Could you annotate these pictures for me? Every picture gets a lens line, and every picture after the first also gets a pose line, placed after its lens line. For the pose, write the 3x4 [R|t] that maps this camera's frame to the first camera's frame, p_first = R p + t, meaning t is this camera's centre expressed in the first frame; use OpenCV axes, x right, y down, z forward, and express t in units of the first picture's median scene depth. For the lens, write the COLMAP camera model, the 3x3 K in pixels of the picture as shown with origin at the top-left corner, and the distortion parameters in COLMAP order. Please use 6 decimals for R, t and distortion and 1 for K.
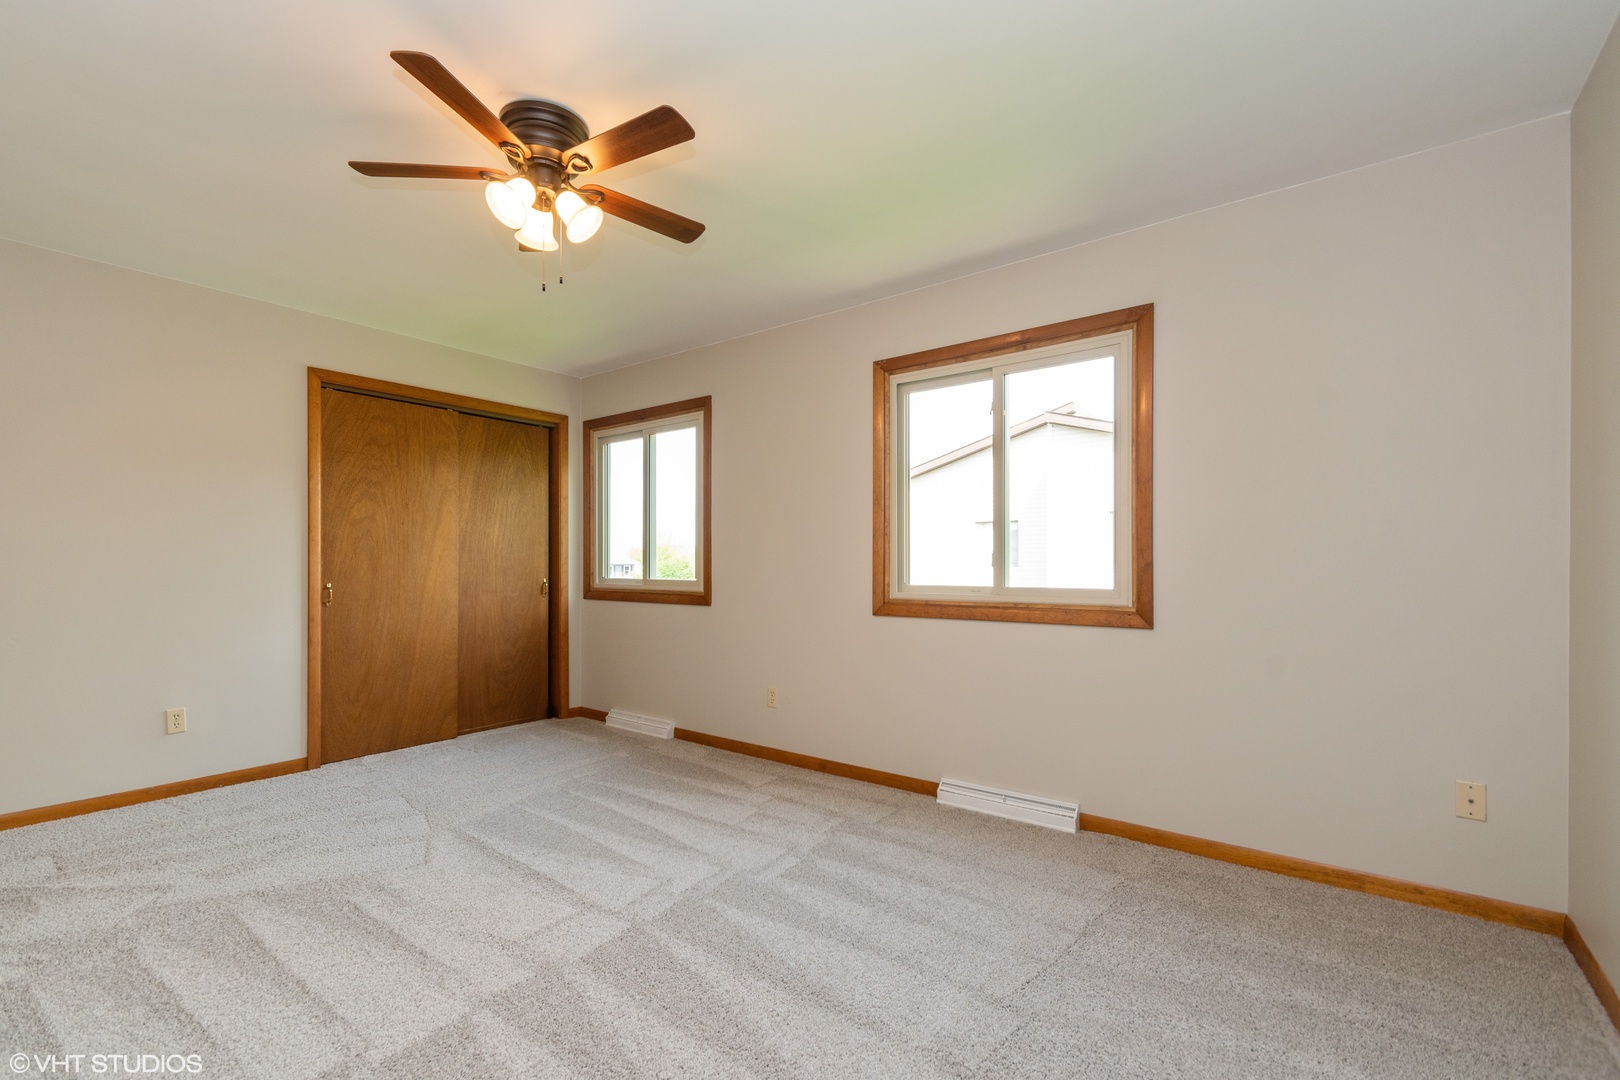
lens RADIAL K [[714.8, 0, 777.6], [0, 714.8, 551.1], [0, 0, 1]] dist [-0.001136, -0.000100]
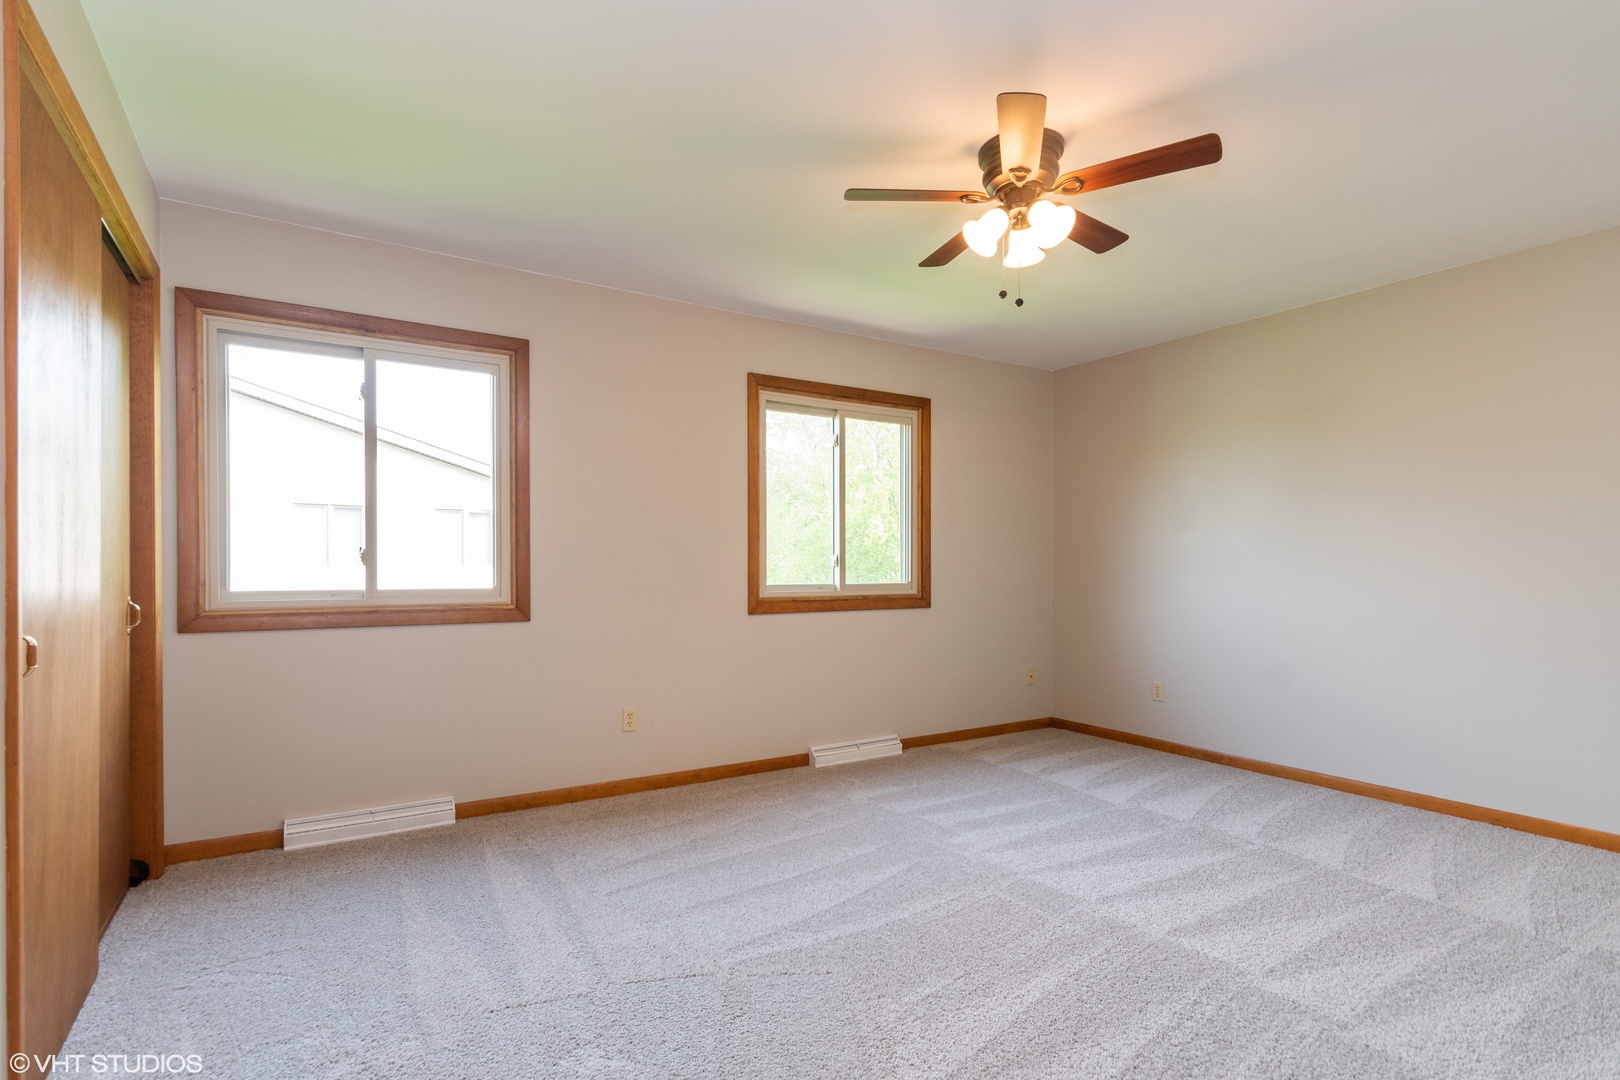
lens RADIAL K [[700.8, 0, 648.6], [0, 700.8, 561.1], [0, 0, 1]] dist [-0.000632, -0.000032]
pose [[0.418702, 0.005921, 0.908104, -0.667736], [-0.018044, 0.999836, 0.001801, 0.009119], [-0.907945, -0.017140, 0.418740, 0.545202]]
